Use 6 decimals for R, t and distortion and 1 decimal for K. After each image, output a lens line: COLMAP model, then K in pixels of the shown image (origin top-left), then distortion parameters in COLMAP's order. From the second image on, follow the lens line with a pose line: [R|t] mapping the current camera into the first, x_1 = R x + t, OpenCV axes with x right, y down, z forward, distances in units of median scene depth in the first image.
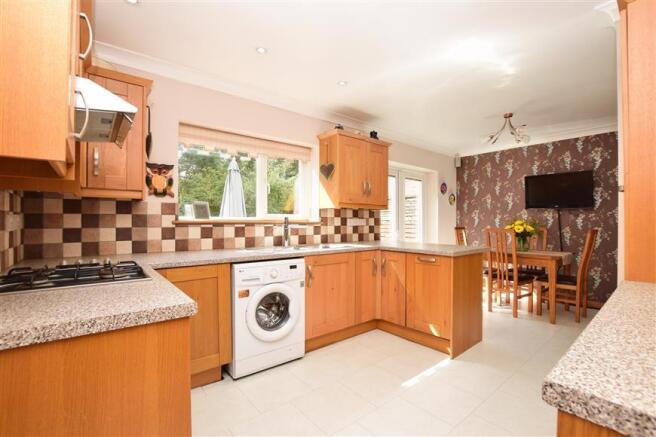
lens RADIAL K [[300.1, 0, 328.1], [0, 300.1, 220.7], [0, 0, 1]] dist [-0.017078, 0.002246]
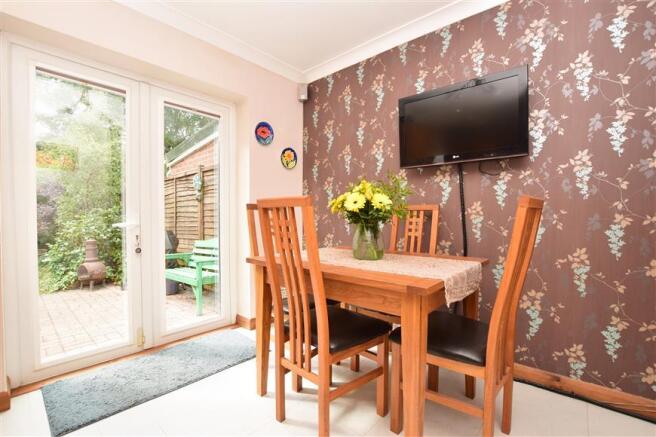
lens RADIAL K [[300.1, 0, 328.6], [0, 300.1, 219.1], [0, 0, 1]] dist [-0.017078, 0.002246]
pose [[0.985181, -0.002194, 0.171506, 0.498618], [0.000590, 0.999956, 0.009404, 0.042592], [-0.171519, -0.009163, 0.985138, 0.581922]]
